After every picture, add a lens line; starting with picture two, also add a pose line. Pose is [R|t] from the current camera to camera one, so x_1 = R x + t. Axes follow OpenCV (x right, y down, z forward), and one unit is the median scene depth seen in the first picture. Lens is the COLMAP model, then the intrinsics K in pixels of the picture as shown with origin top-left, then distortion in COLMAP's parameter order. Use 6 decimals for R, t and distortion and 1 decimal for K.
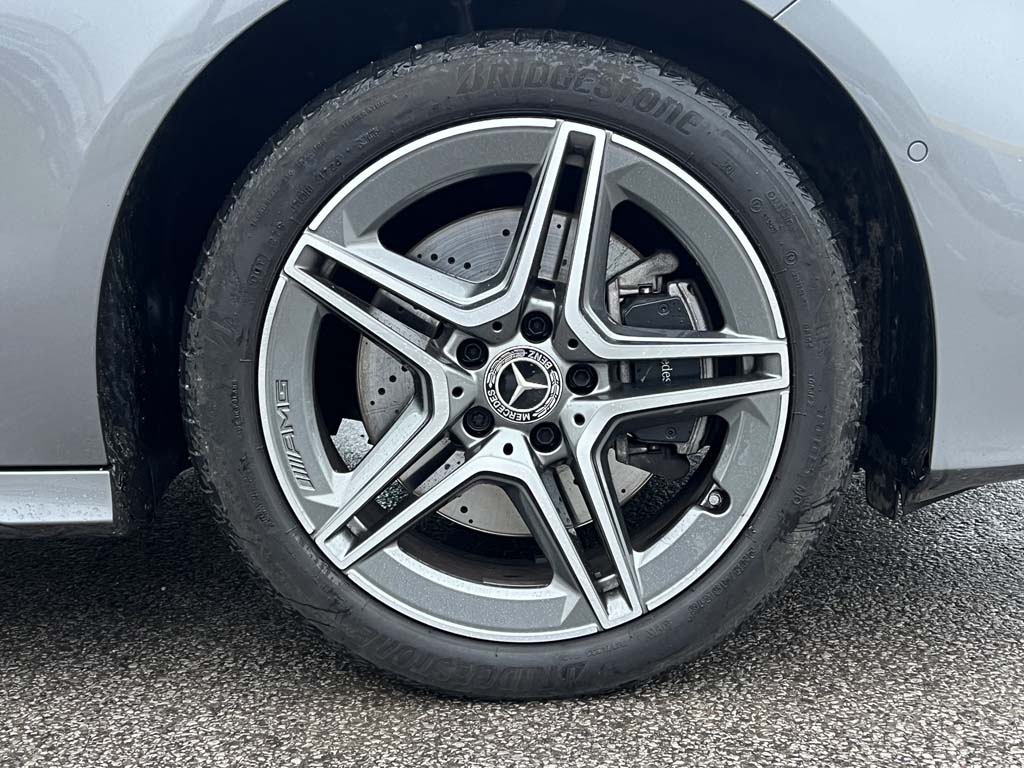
lens RADIAL K [[1465.0, 0, 512.0], [0, 1465.0, 384.0], [0, 0, 1]] dist [0.015865, 0.016048]
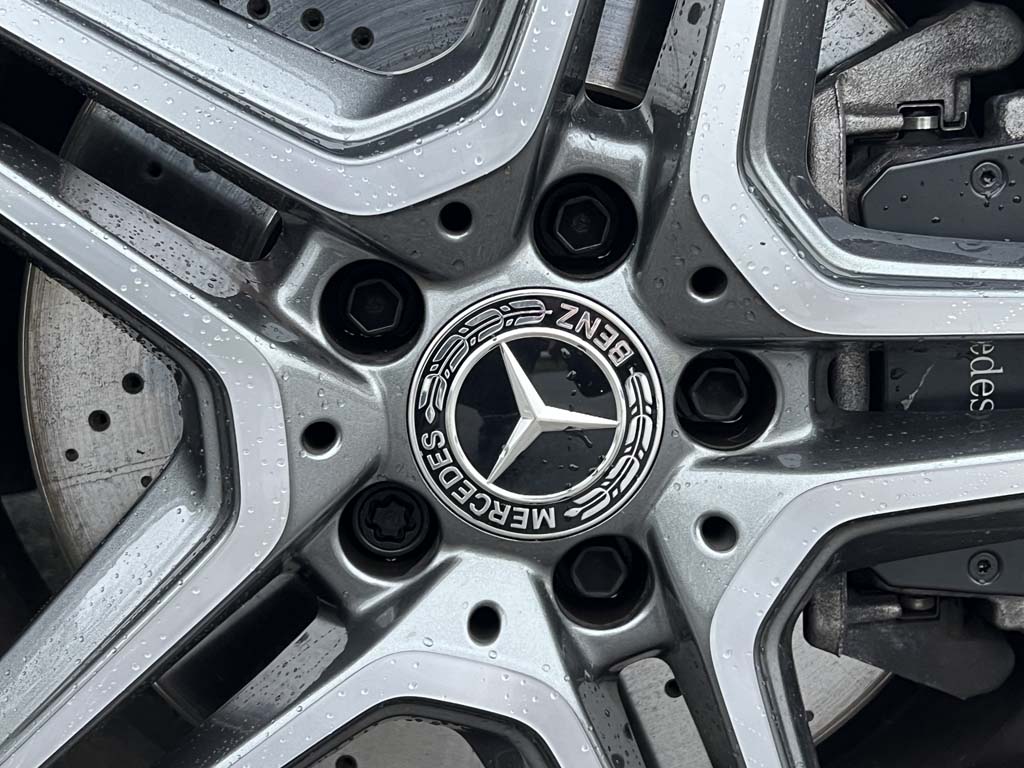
lens RADIAL K [[1465.0, 0, 512.0], [0, 1465.0, 384.0], [0, 0, 1]] dist [0.015865, 0.016048]
pose [[0.998700, 0.014963, 0.048729, -0.012576], [-0.016195, 0.999556, 0.024991, -0.013492], [-0.048334, -0.025748, 0.998499, 0.692476]]
